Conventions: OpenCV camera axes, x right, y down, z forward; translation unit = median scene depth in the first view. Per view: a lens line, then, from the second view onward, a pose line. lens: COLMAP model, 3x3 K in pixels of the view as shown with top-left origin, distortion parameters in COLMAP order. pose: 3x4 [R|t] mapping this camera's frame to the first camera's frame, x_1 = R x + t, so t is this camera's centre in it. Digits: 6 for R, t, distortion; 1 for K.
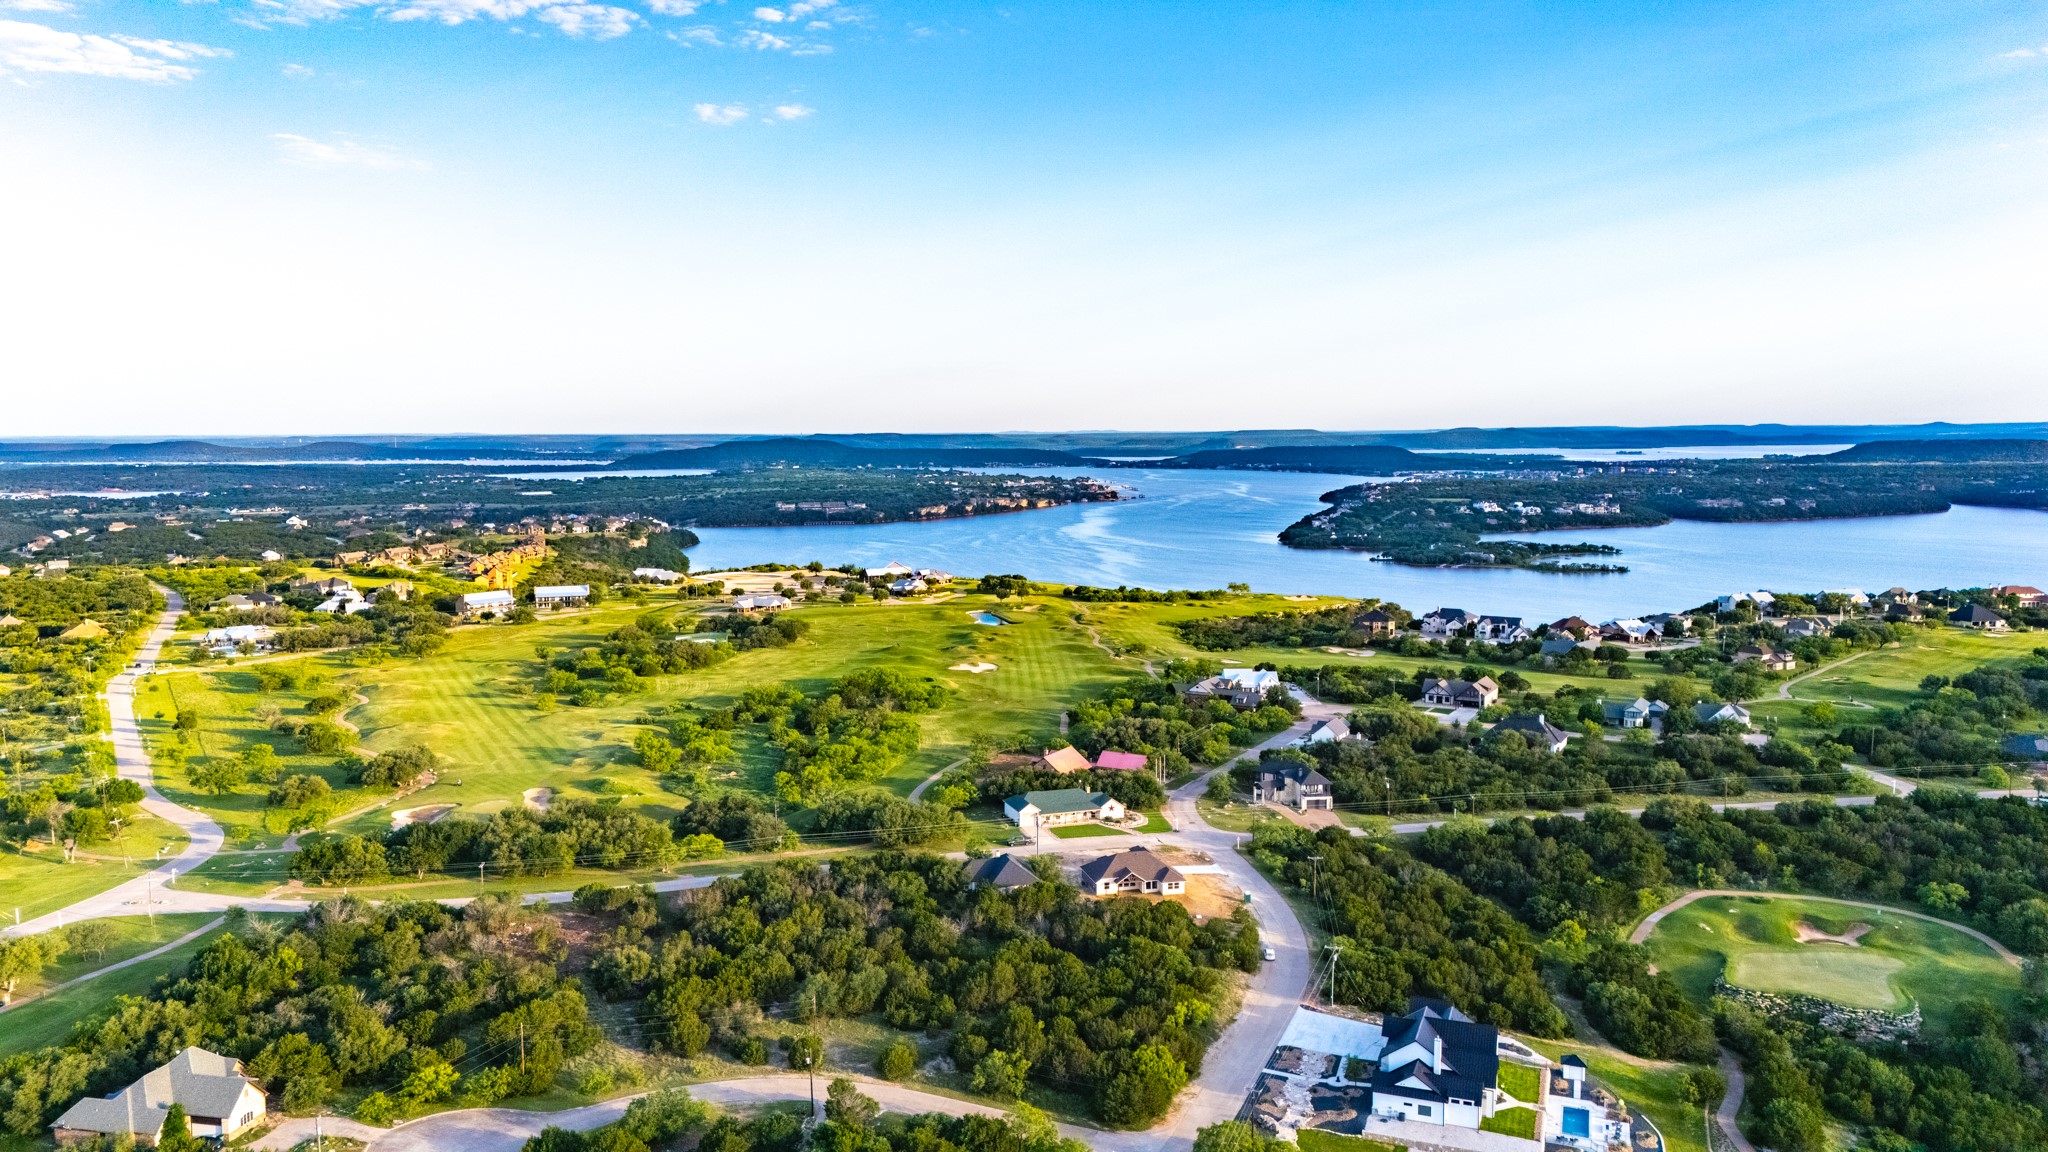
lens RADIAL K [[1503.4, 0, 1024.0], [0, 1503.4, 576.0], [0, 0, 1]] dist [0.064774, -0.055703]
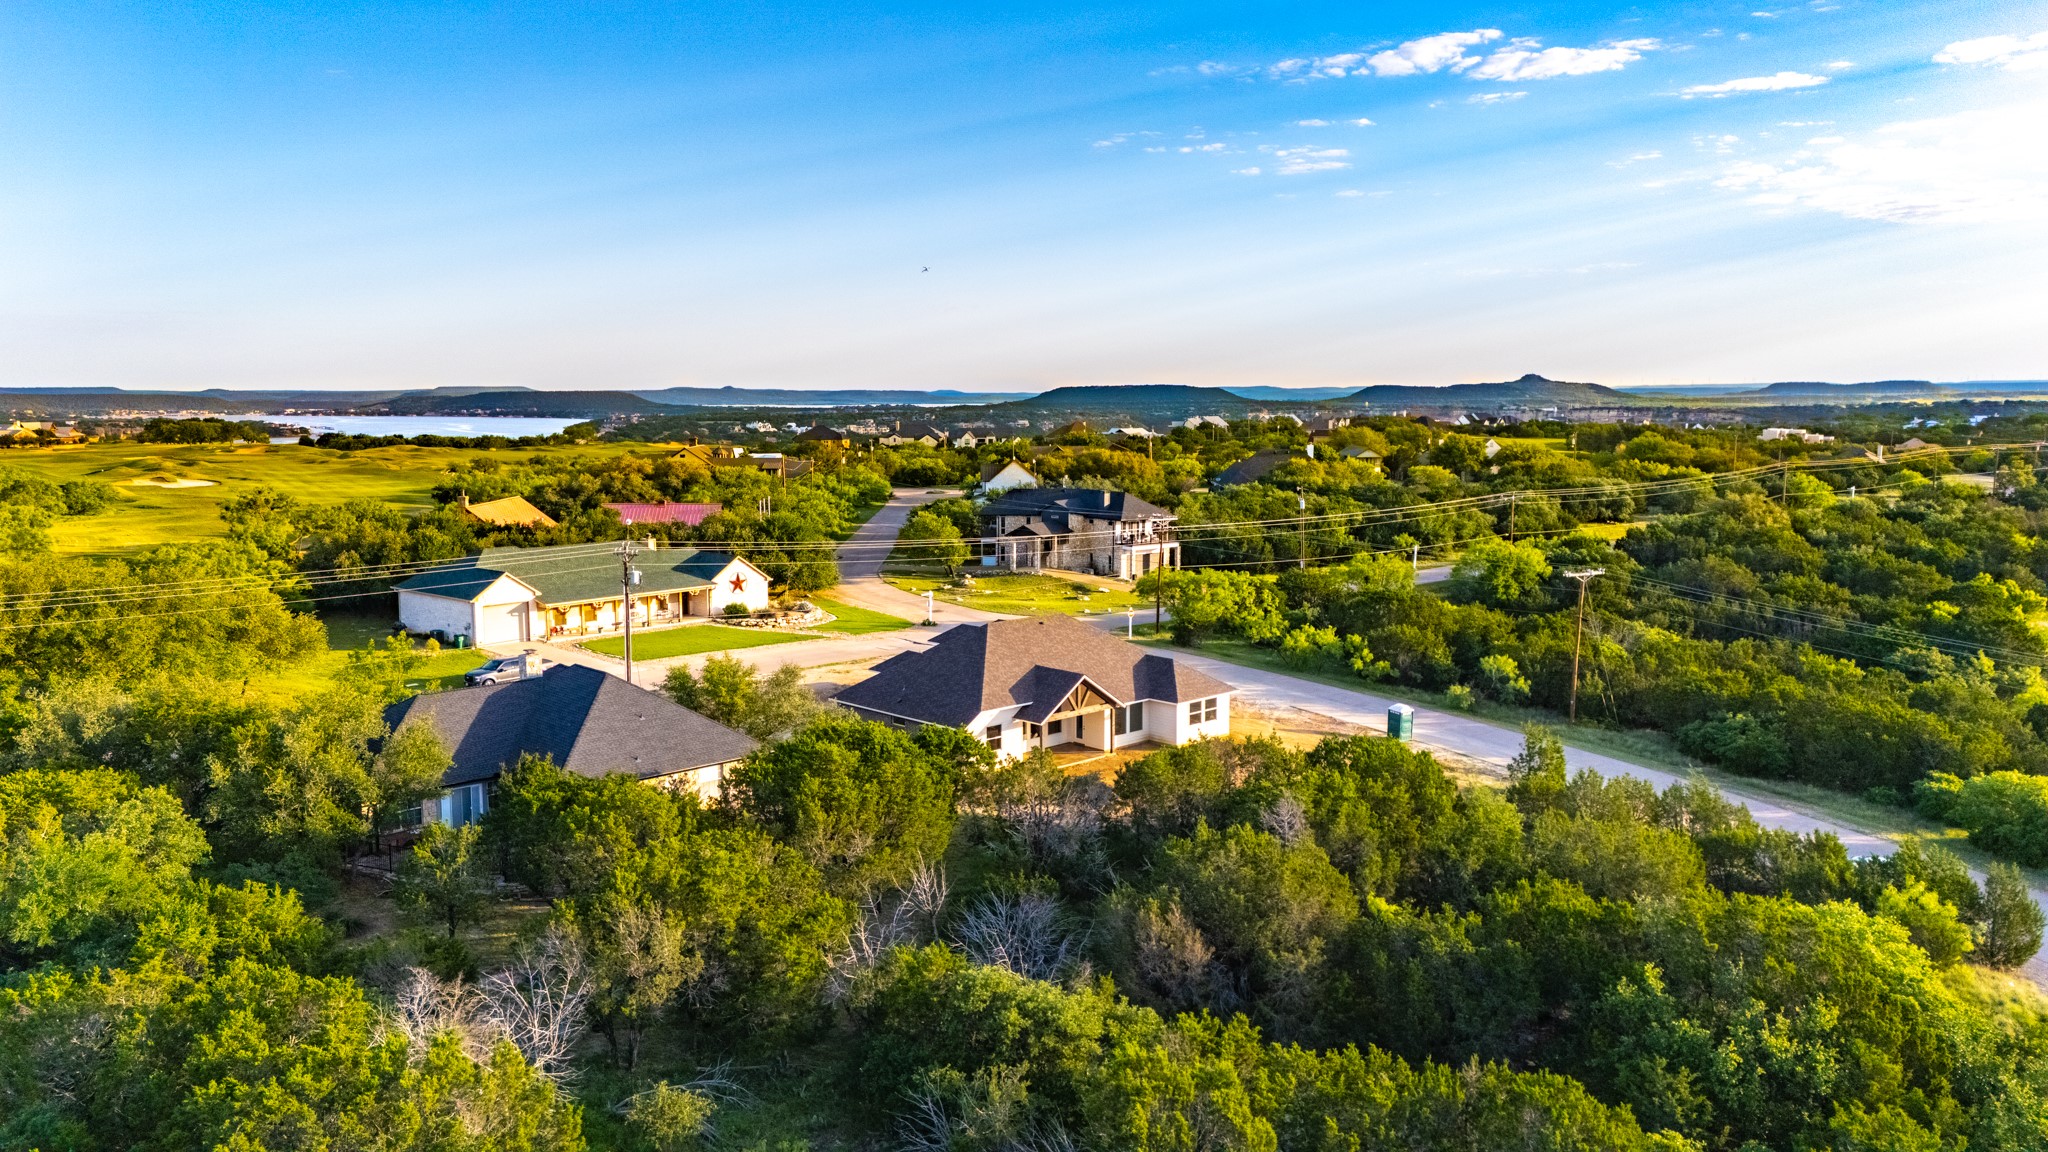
lens RADIAL K [[1495.7, 0, 1047.2], [0, 1495.7, 560.7], [0, 0, 1]] dist [0.112223, -0.112622]
pose [[0.866121, -0.050227, 0.497305, -0.040983], [0.043970, 0.998737, 0.024292, 0.107165], [-0.497897, 0.000827, 0.867236, 0.489340]]
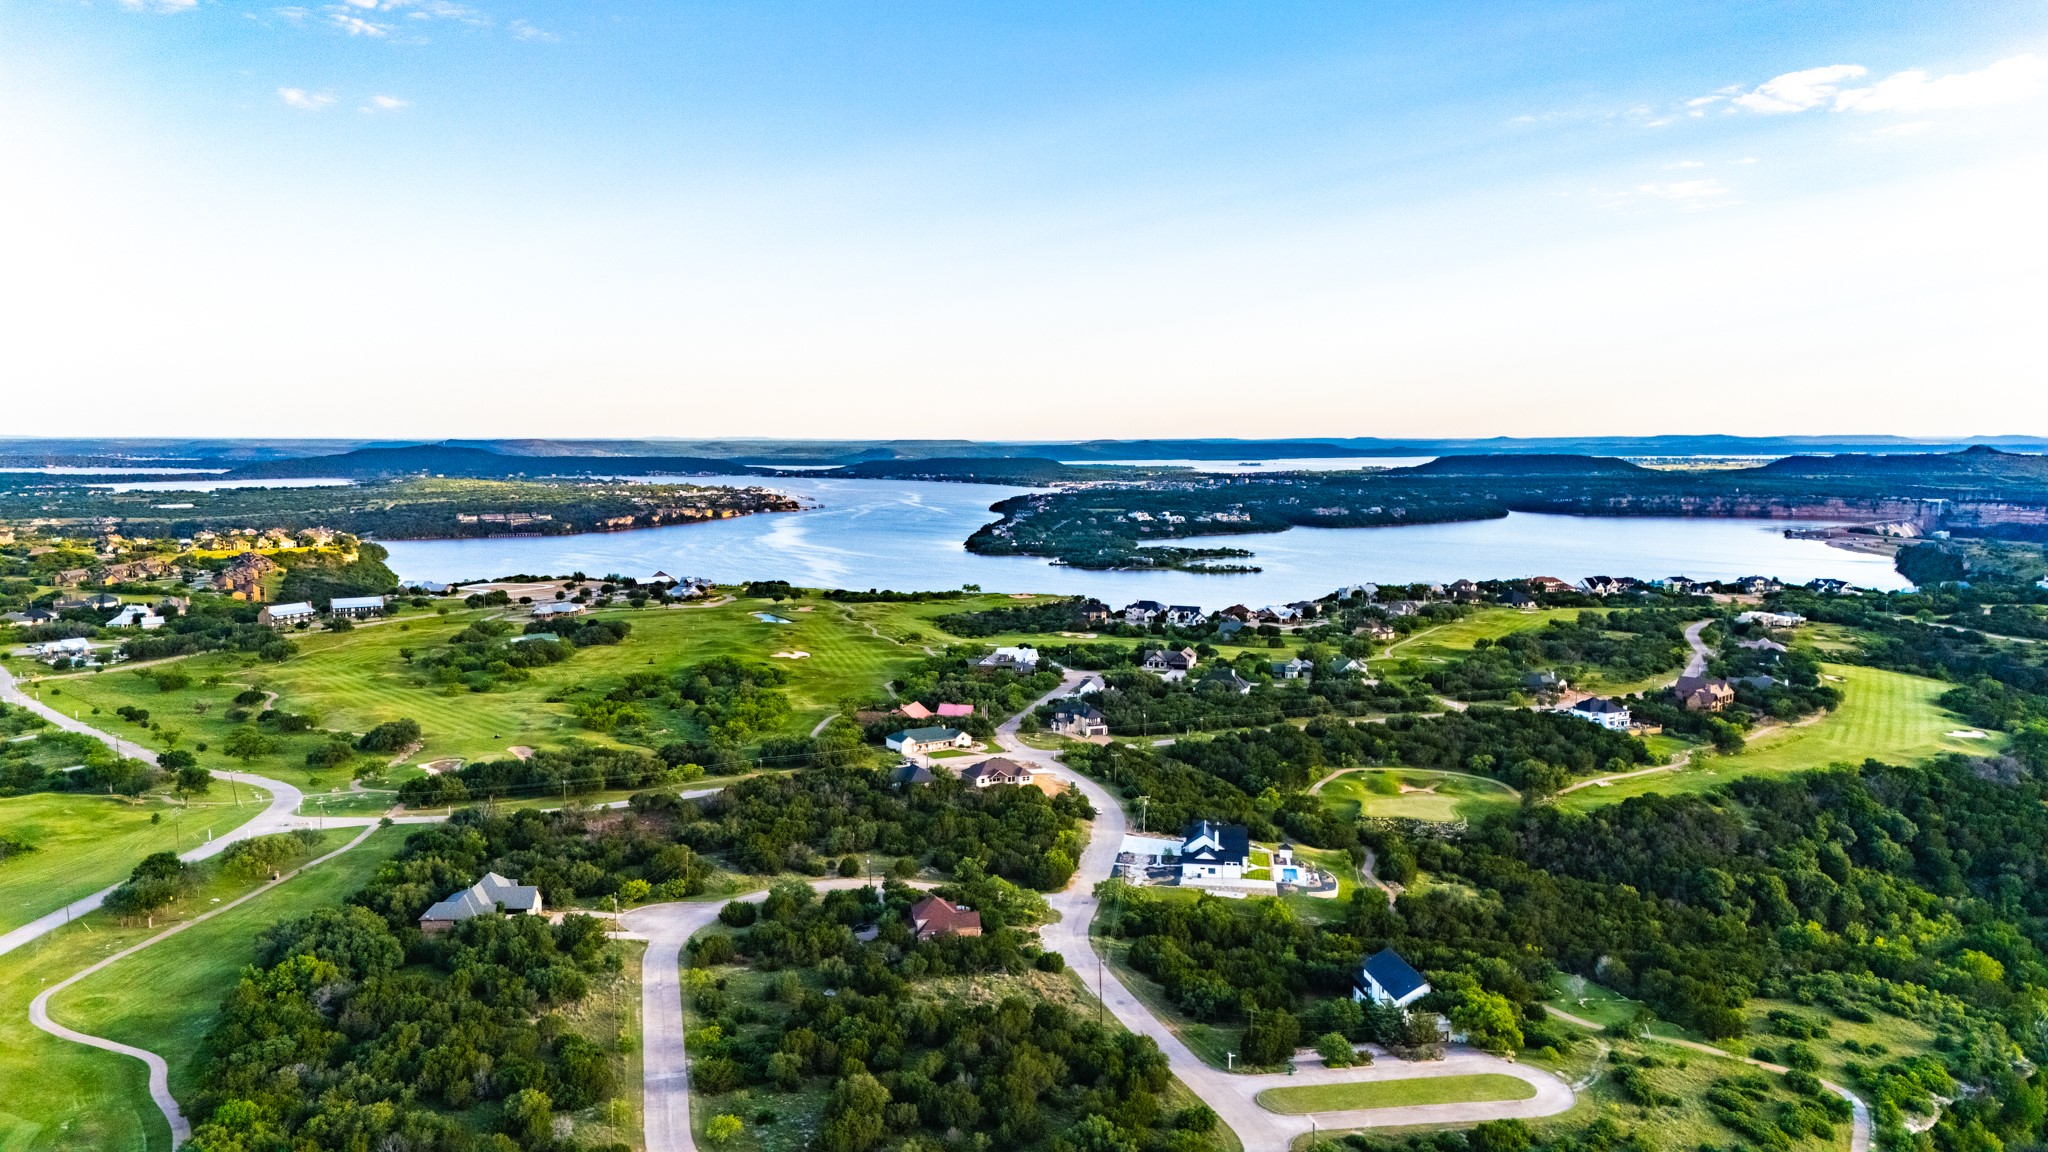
lens RADIAL K [[1495.7, 0, 1047.2], [0, 1495.7, 560.7], [0, 0, 1]] dist [0.112223, -0.112622]
pose [[0.970060, -0.012809, 0.242527, -0.153378], [0.016484, 0.999778, -0.013127, 0.004796], [-0.242305, 0.016732, 0.970056, -0.295363]]
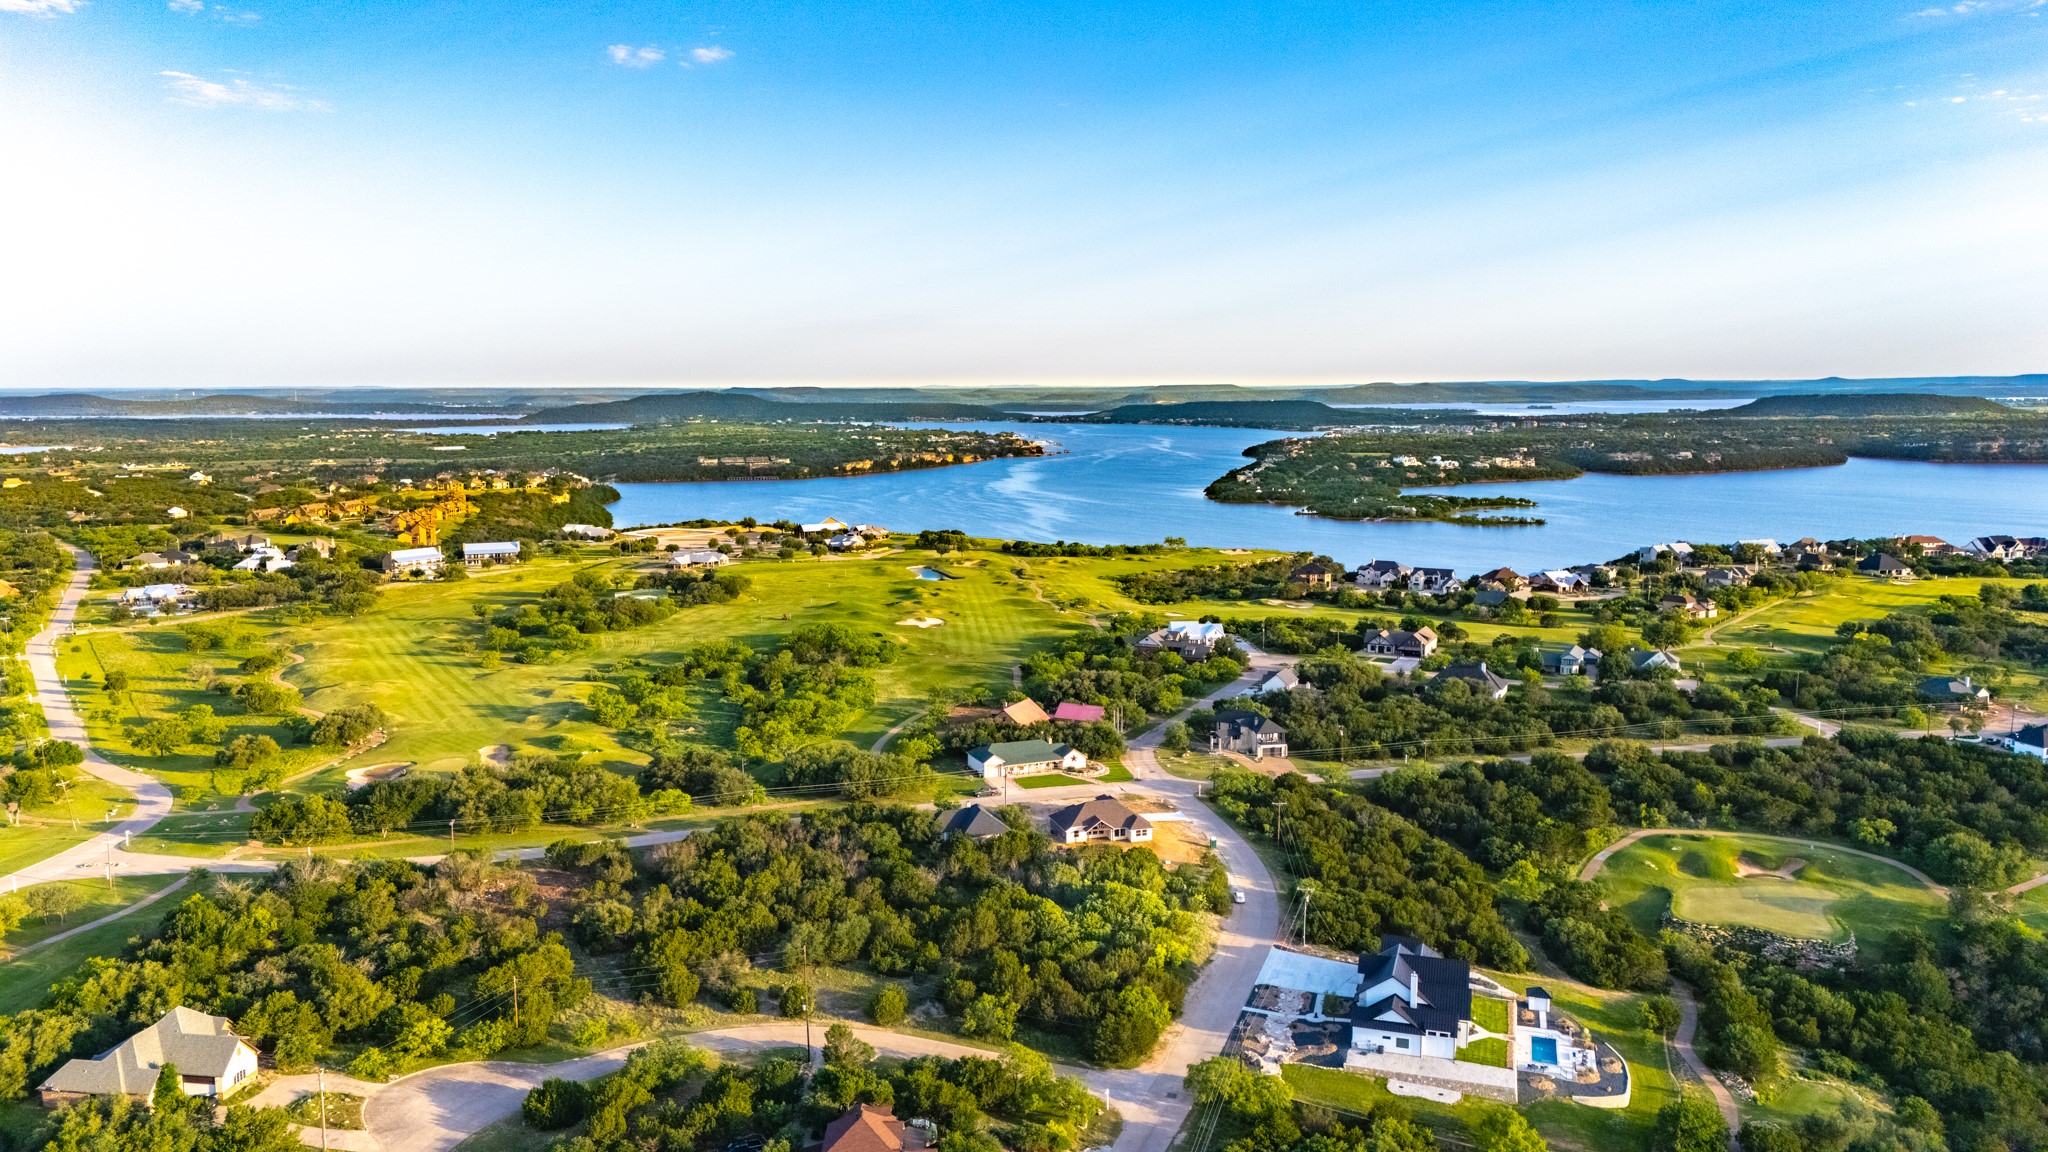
lens RADIAL K [[1503.4, 0, 1024.0], [0, 1503.4, 576.0], [0, 0, 1]] dist [0.064774, -0.055703]
pose [[0.998607, -0.005806, 0.052450, -0.020724], [0.004245, 0.999546, 0.029826, 0.000740], [-0.052599, -0.029562, 0.998178, -0.004159]]
